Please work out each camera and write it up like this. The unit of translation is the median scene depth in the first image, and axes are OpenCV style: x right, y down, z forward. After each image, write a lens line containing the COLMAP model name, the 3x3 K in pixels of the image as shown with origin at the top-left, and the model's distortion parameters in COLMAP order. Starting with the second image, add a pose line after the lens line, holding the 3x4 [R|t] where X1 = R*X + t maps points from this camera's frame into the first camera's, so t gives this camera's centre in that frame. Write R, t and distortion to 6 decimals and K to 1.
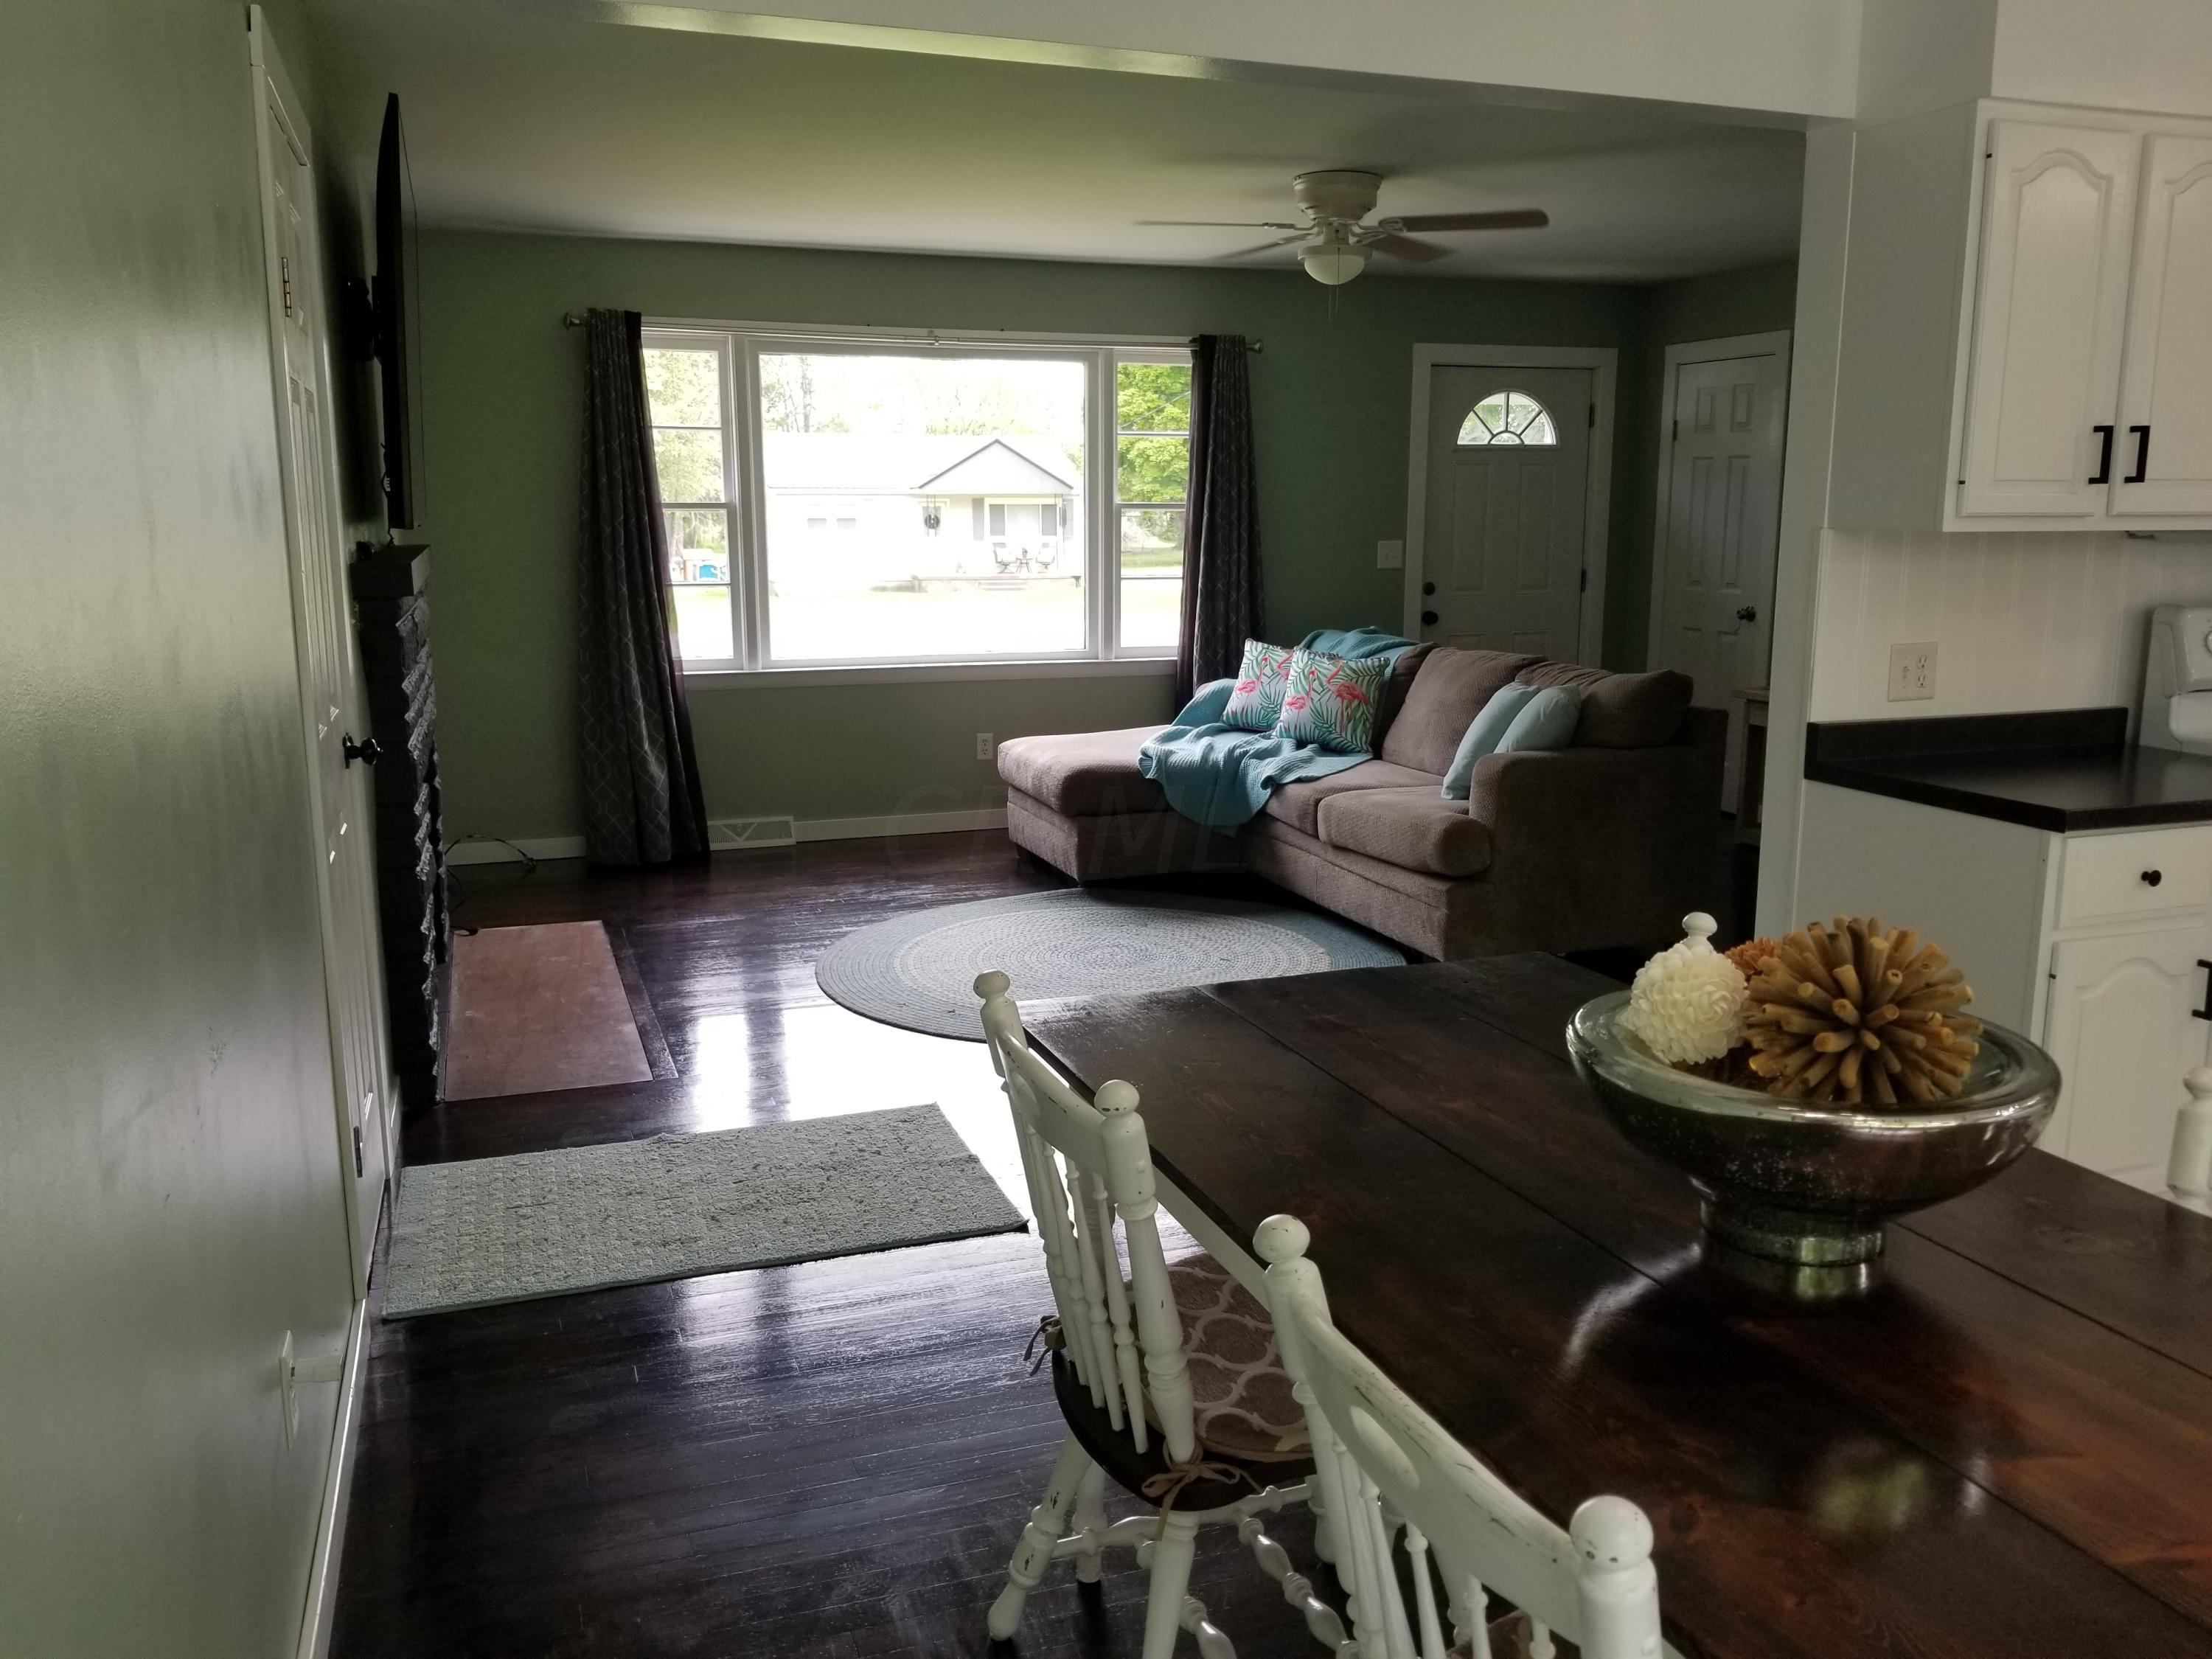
lens RADIAL K [[1732.2, 0, 1119.2], [0, 1732.2, 822.4], [0, 0, 1]] dist [0.104881, -0.194836]
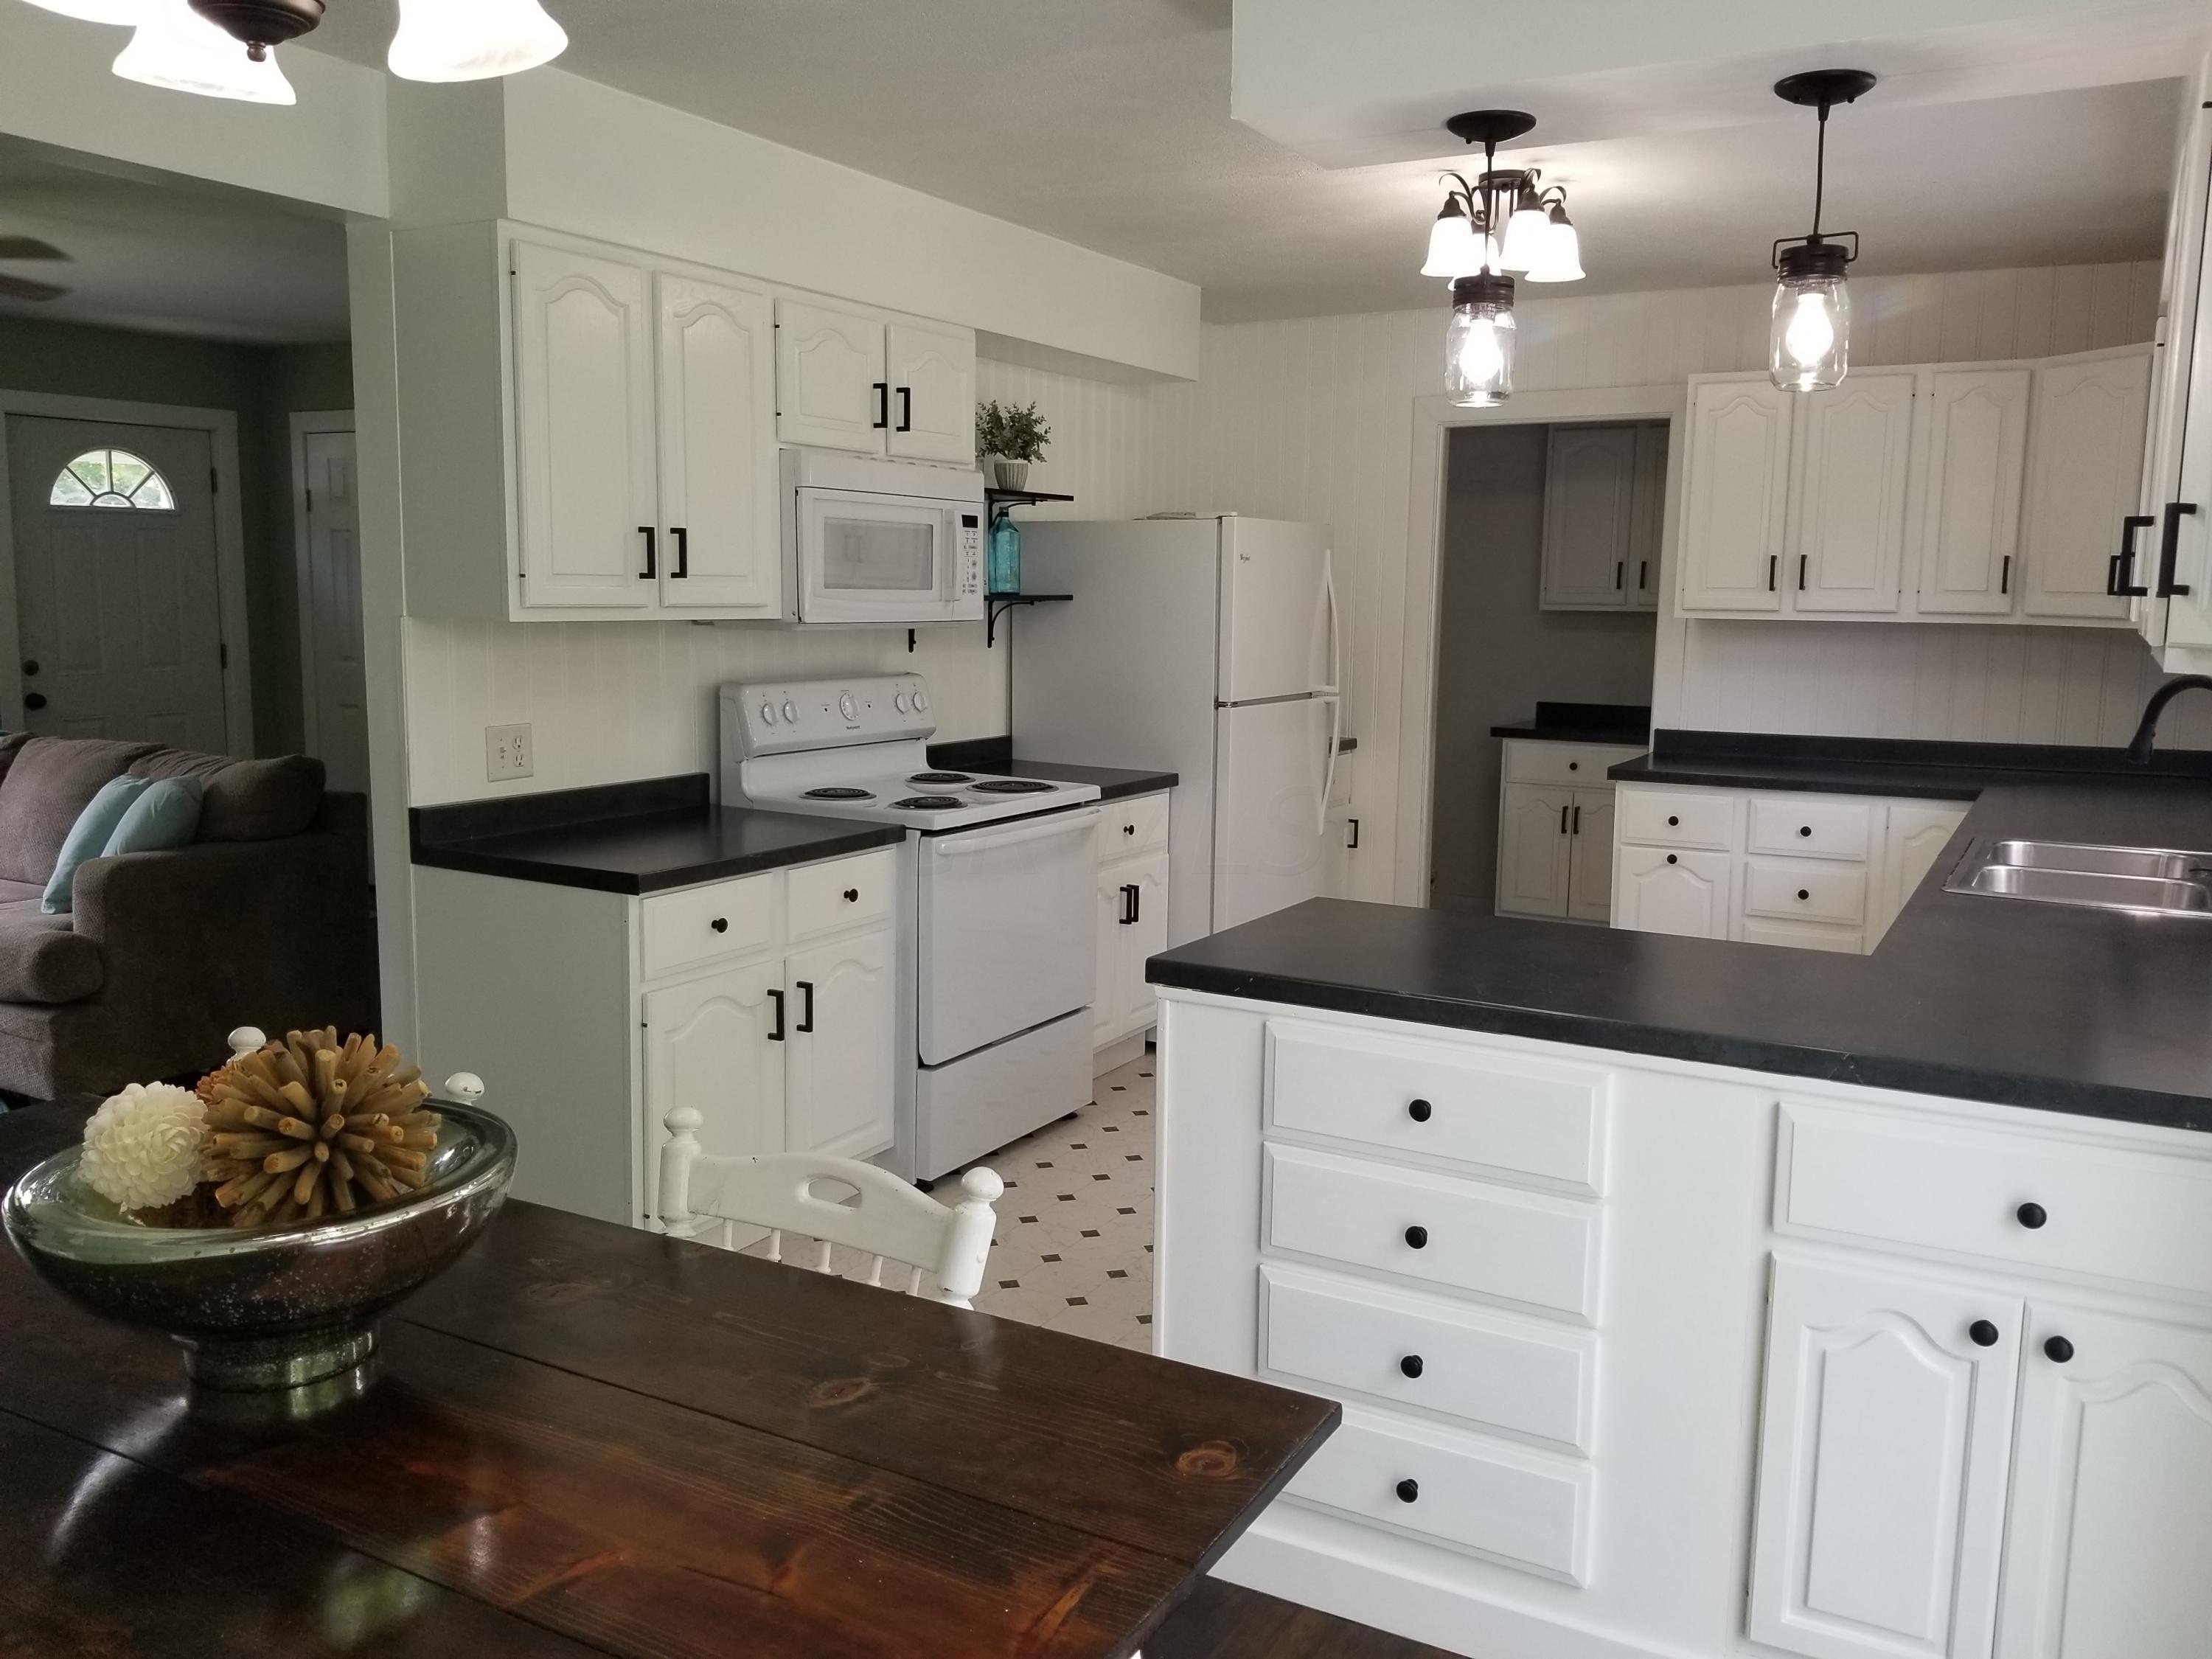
lens RADIAL K [[1726.4, 0, 1150.0], [0, 1726.4, 813.9], [0, 0, 1]] dist [0.092102, -0.151515]
pose [[0.754099, -0.074865, 0.652480, 0.033430], [0.101082, 0.994874, -0.002675, -0.004465], [-0.648935, 0.067971, 0.757802, -0.020831]]
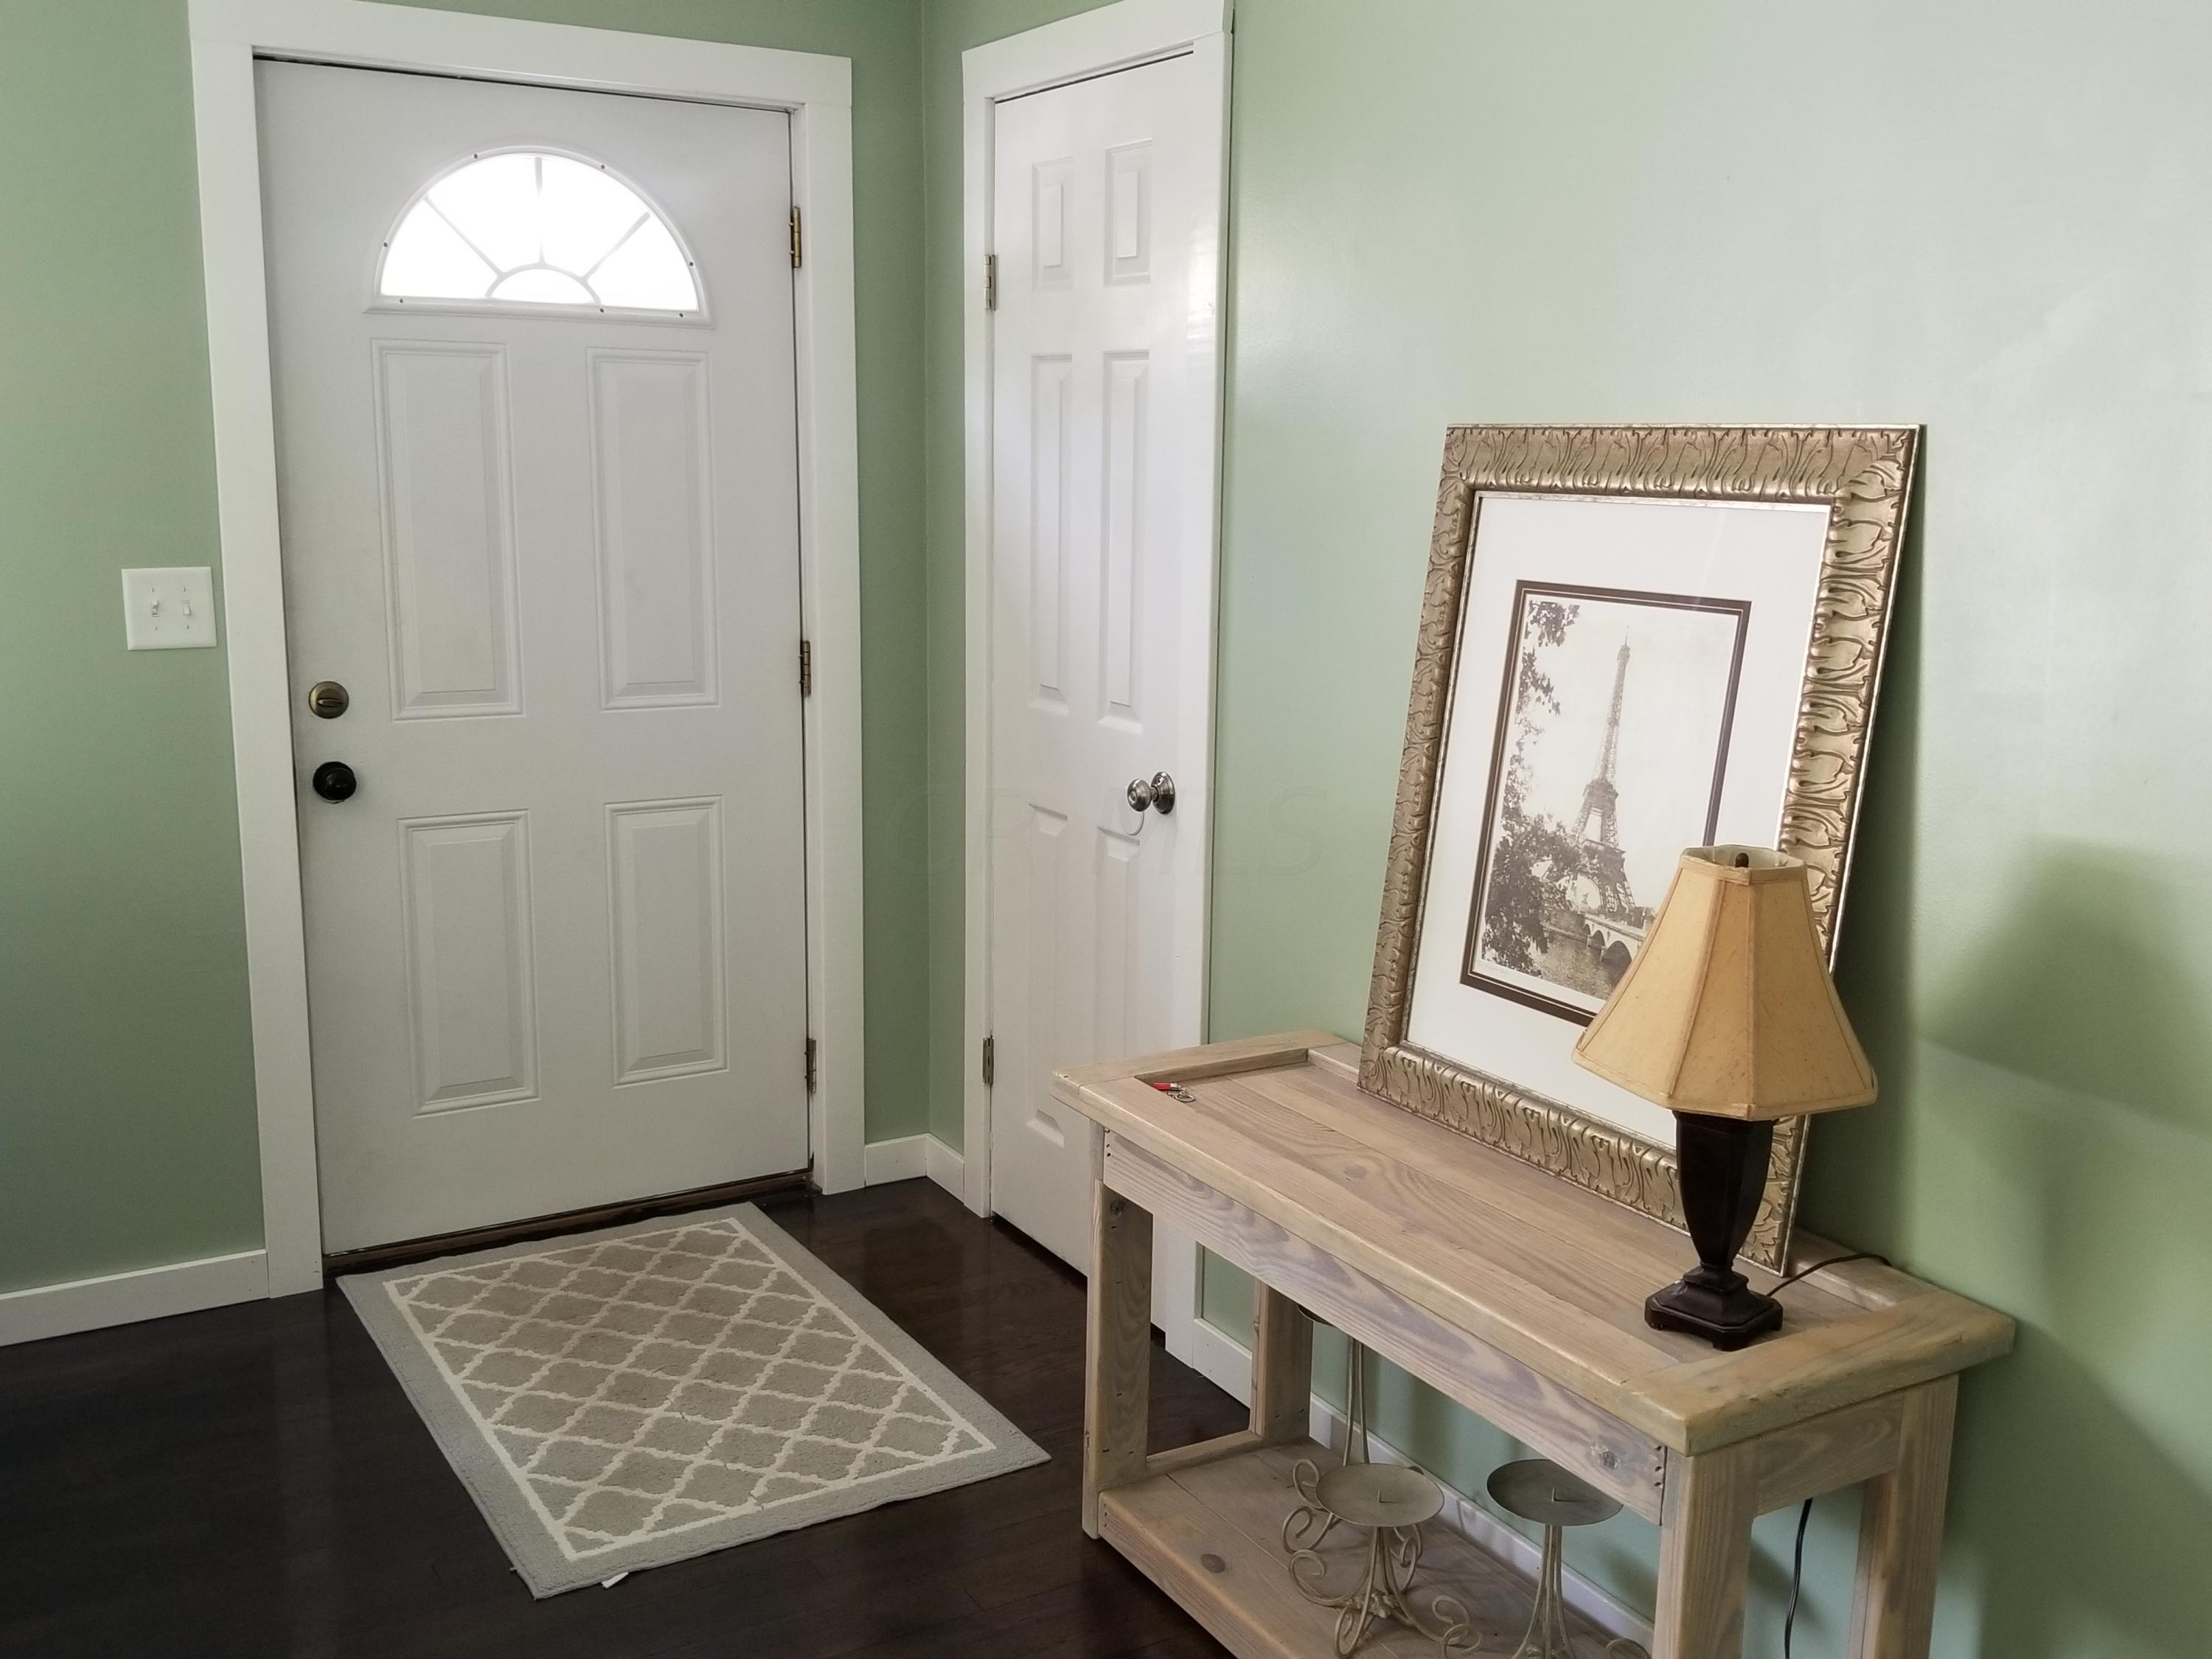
lens RADIAL K [[2058.7, 0, 1106.0], [0, 2058.7, 829.5], [0, 0, 1]] dist [0.138183, -0.278516]
pose [[0.984272, -0.016855, 0.175854, 0.341458], [0.014603, 0.999794, 0.014092, -0.147069], [-0.176055, -0.011302, 0.984315, 0.728463]]
